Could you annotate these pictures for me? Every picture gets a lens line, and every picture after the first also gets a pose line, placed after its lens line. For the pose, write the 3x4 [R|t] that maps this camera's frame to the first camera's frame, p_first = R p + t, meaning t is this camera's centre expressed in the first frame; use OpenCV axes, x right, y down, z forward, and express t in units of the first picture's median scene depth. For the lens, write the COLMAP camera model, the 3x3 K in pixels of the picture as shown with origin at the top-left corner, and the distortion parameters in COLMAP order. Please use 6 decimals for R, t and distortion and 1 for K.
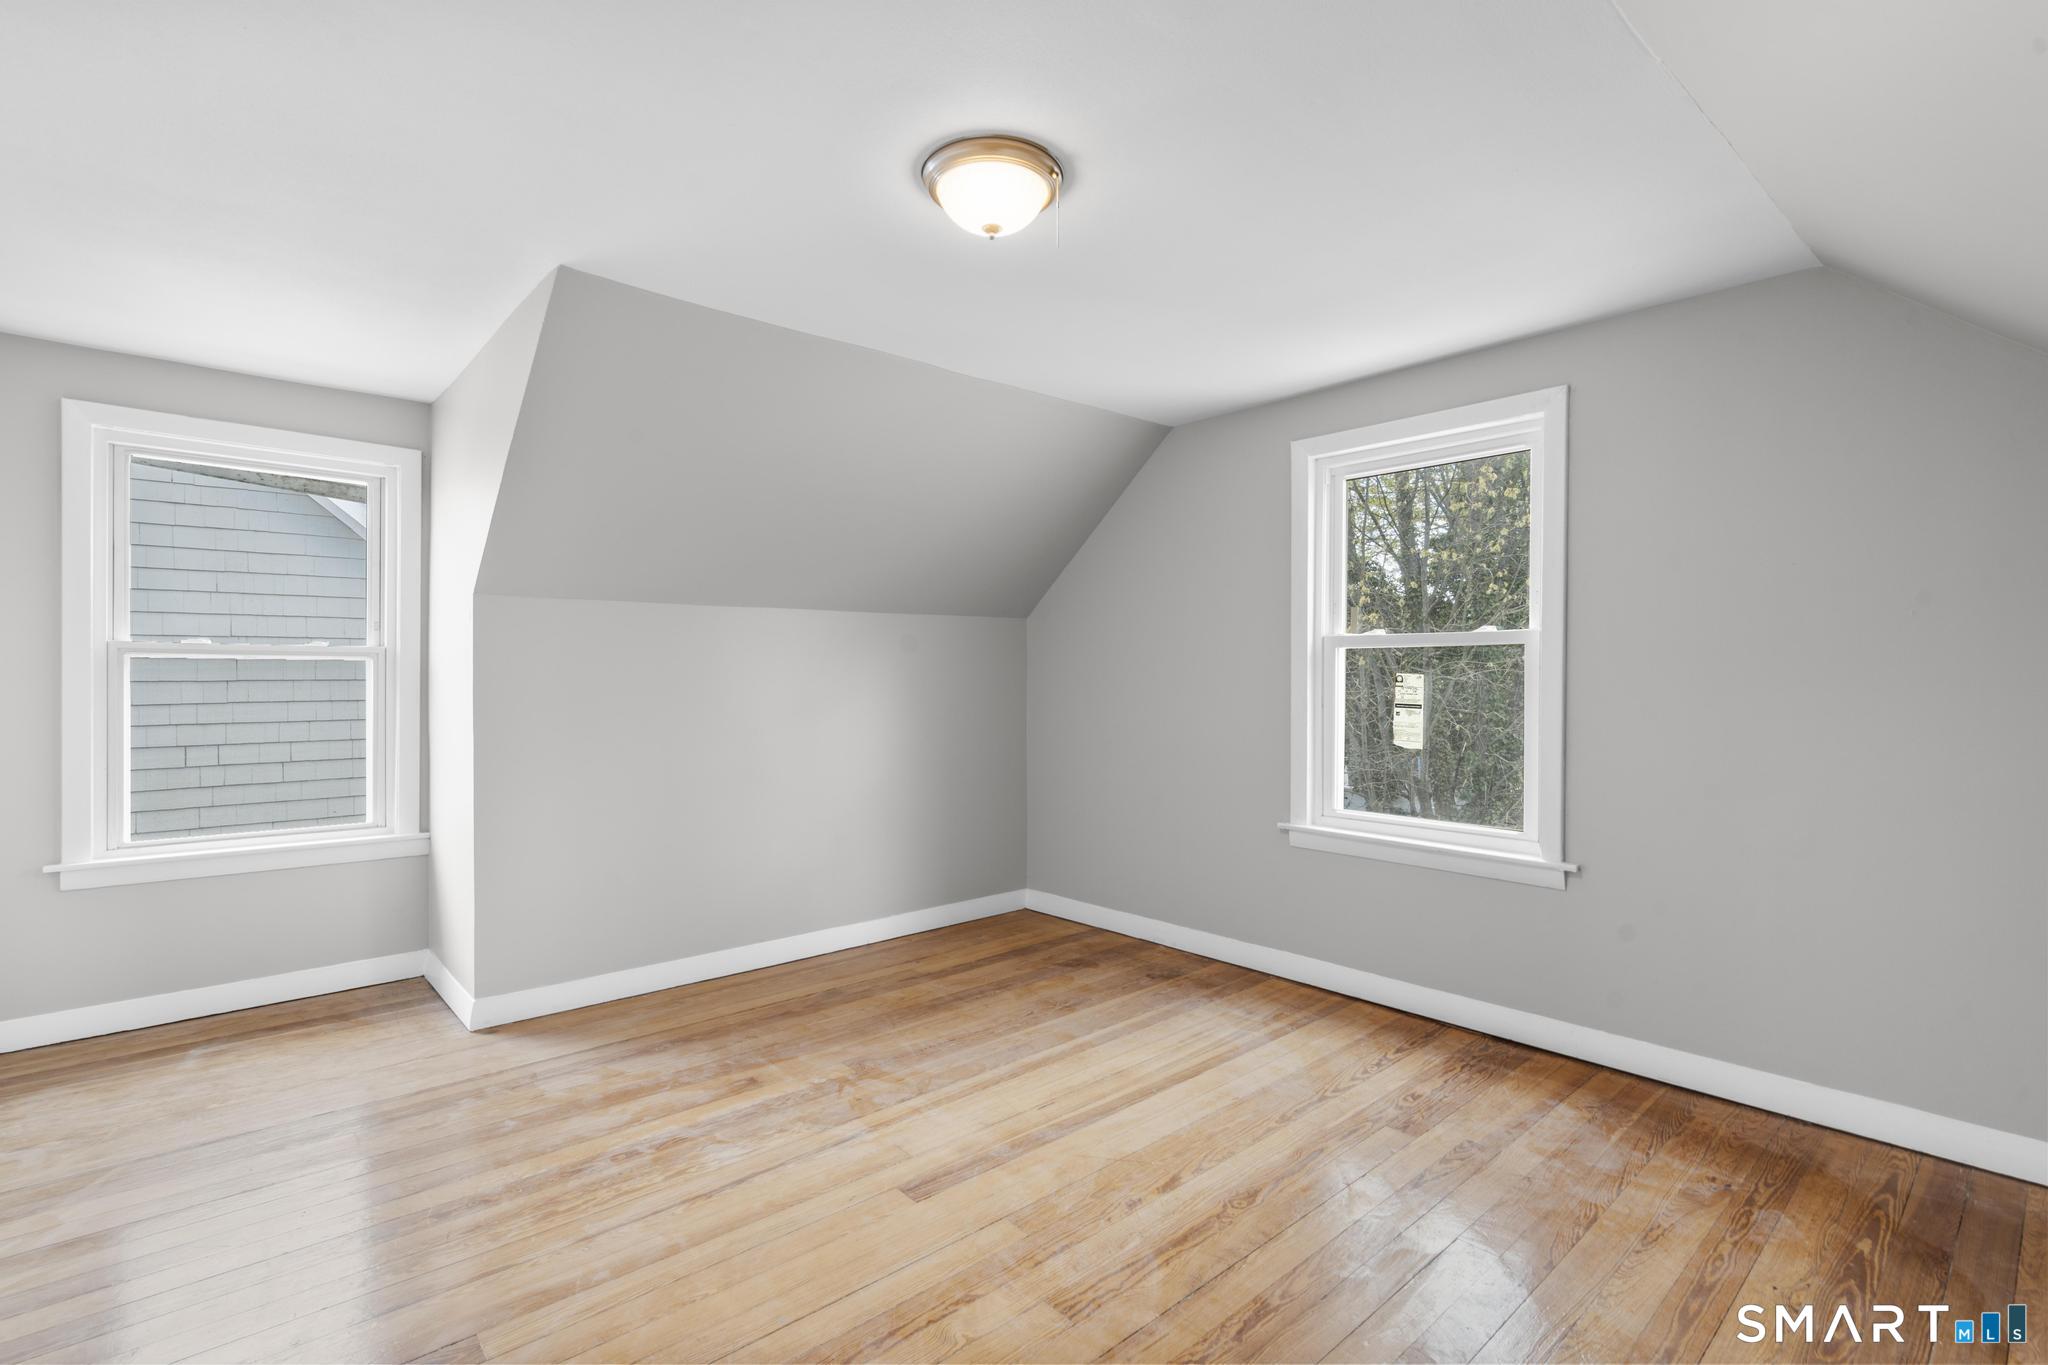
lens RADIAL K [[948.3, 0, 1024.0], [0, 948.3, 678.2], [0, 0, 1]] dist [-0.005040, 0.003392]
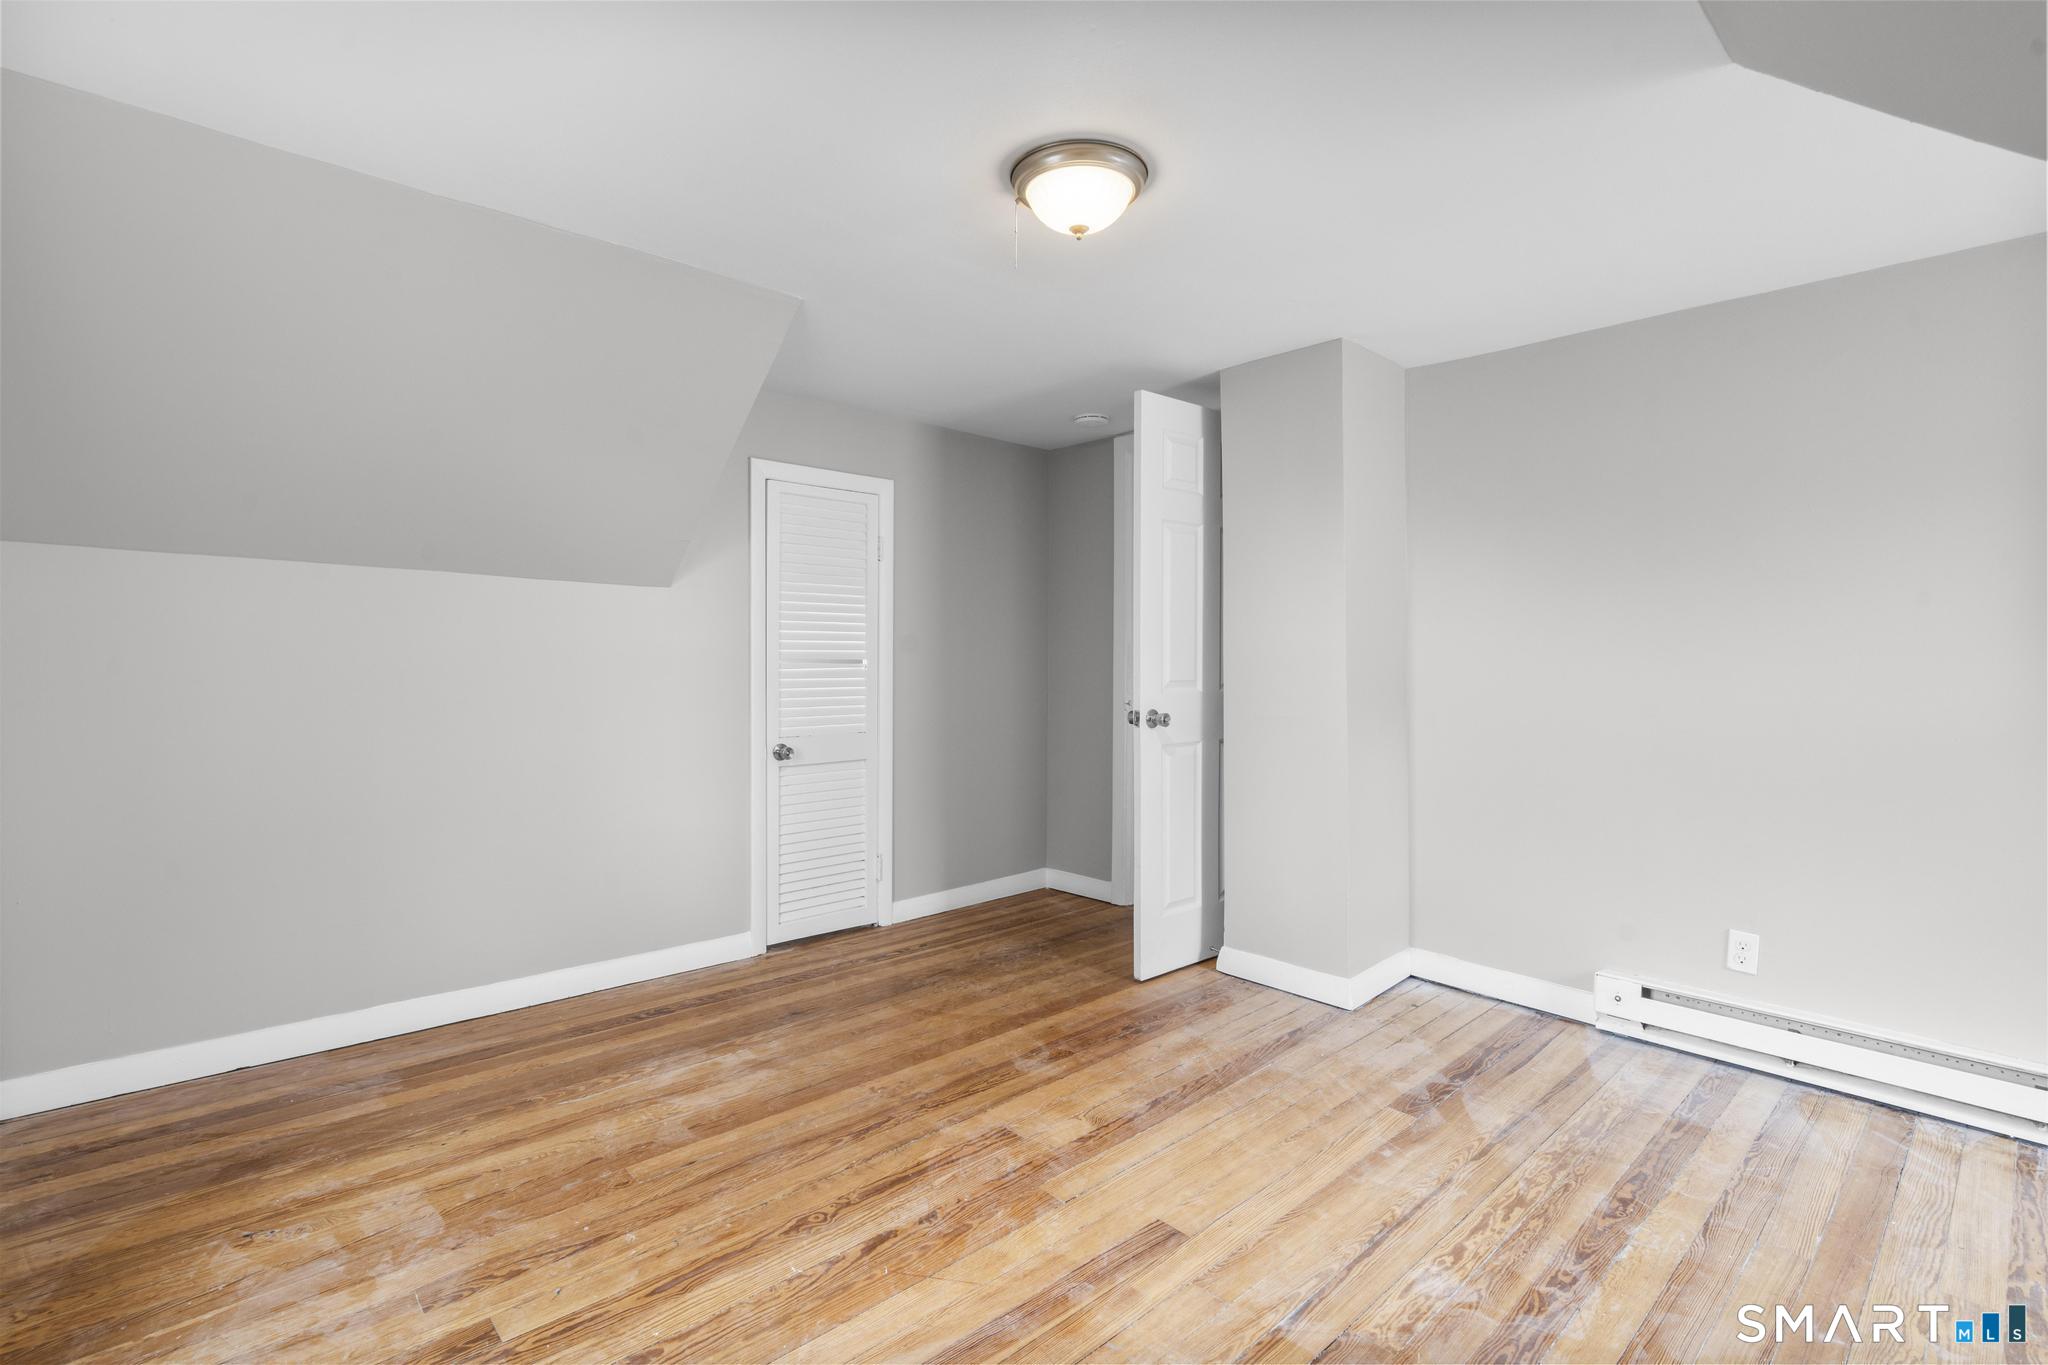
lens RADIAL K [[948.3, 0, 1024.5], [0, 948.3, 674.1], [0, 0, 1]] dist [-0.005040, 0.003392]
pose [[-0.999872, -0.002558, -0.015824, 0.035759], [-0.002834, 0.999844, 0.017424, -0.005188], [0.015777, 0.017467, -0.999723, 1.910455]]
